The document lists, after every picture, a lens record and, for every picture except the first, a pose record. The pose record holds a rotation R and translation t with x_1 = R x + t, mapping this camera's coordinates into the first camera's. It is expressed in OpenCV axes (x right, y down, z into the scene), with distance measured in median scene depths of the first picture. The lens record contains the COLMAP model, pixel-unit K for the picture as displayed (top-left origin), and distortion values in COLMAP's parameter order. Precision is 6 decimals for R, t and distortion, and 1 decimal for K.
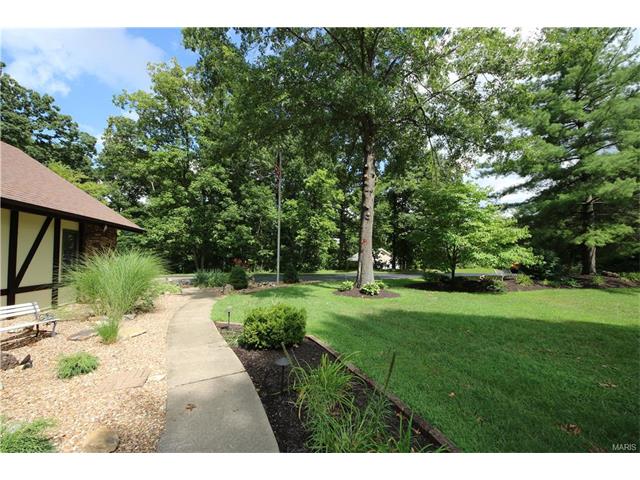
lens RADIAL K [[179.2, 0, 317.1], [0, 179.2, 250.4], [0, 0, 1]] dist [-0.059644, 0.003251]
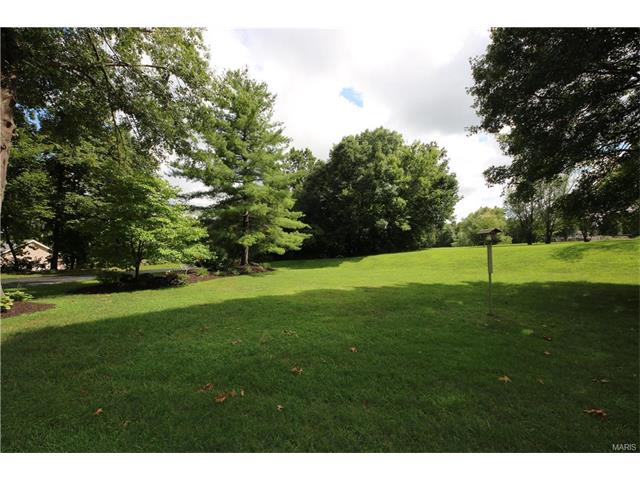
lens RADIAL K [[179.2, 0, 317.1], [0, 179.2, 250.4], [0, 0, 1]] dist [-0.059644, 0.003251]
pose [[0.419093, 0.011225, 0.907874, 0.441633], [-0.024646, 0.999696, -0.000983, 0.002611], [-0.907609, -0.021963, 0.419242, -0.275999]]
